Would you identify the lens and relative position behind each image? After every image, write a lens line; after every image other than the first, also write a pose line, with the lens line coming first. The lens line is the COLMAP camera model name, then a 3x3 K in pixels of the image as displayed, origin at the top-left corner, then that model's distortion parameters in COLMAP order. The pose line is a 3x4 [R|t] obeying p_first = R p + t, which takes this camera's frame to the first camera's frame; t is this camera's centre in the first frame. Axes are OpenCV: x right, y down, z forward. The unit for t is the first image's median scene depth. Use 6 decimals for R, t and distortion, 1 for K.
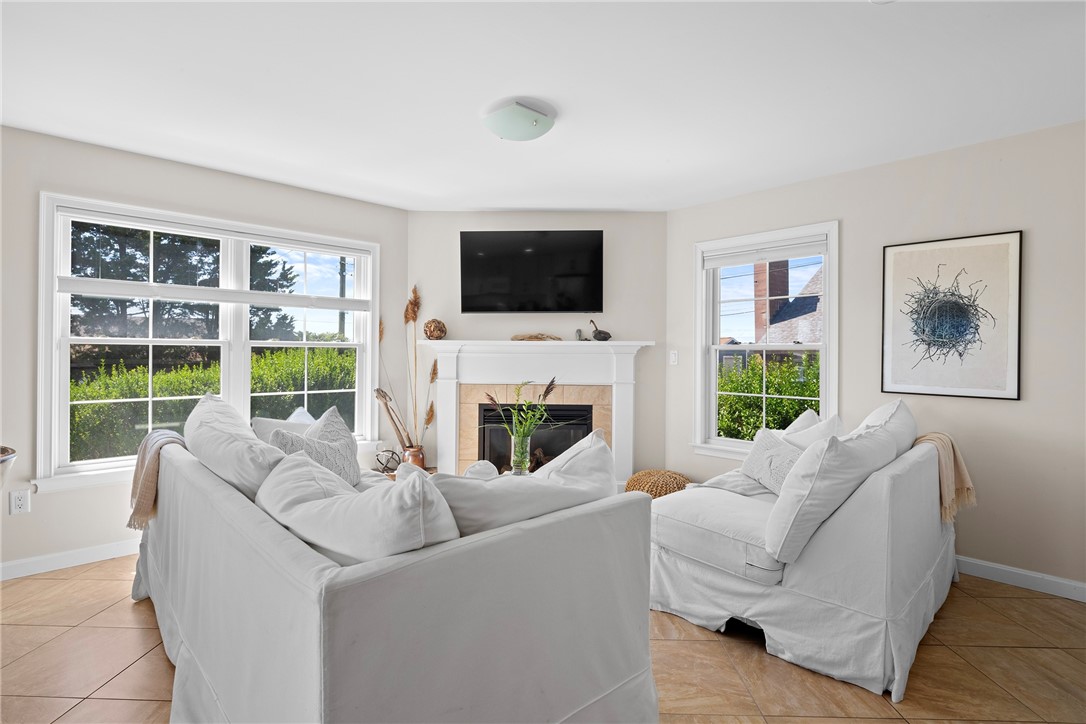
lens RADIAL K [[542.1, 0, 544.3], [0, 542.1, 357.4], [0, 0, 1]] dist [0.013431, -0.000076]
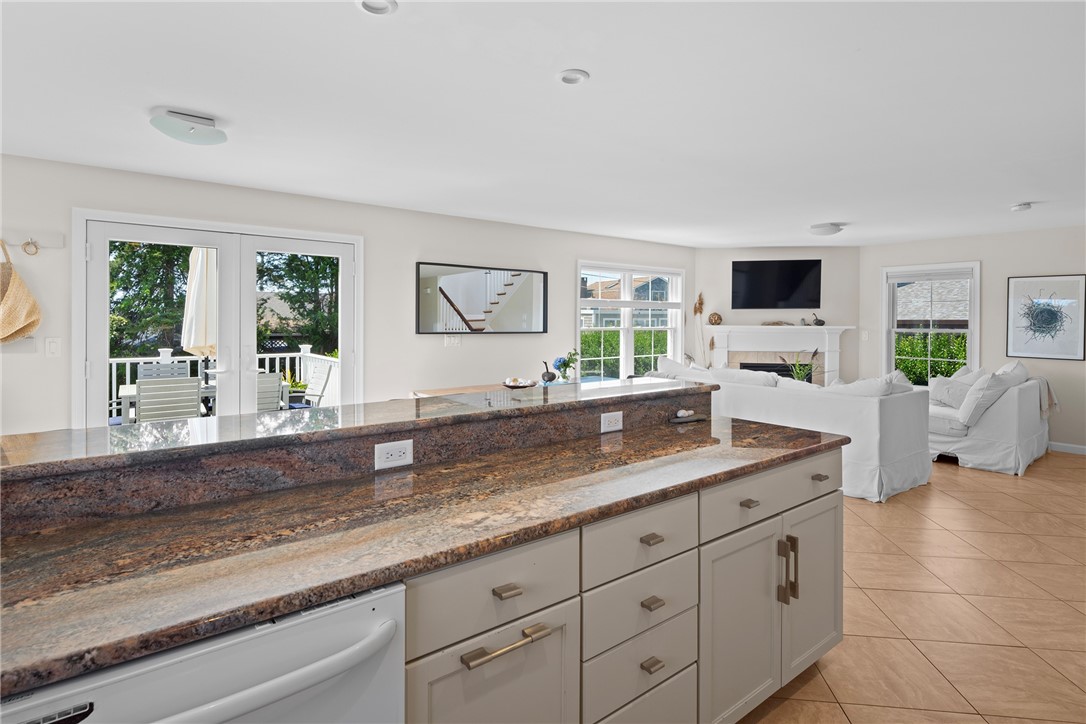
lens RADIAL K [[550.0, 0, 543.5], [0, 550.0, 328.2], [0, 0, 1]] dist [0.002944, 0.000299]
pose [[0.993954, -0.000637, -0.109794, -0.695681], [0.001356, 0.999978, 0.006480, -0.044229], [0.109788, -0.006590, 0.993933, -0.972657]]
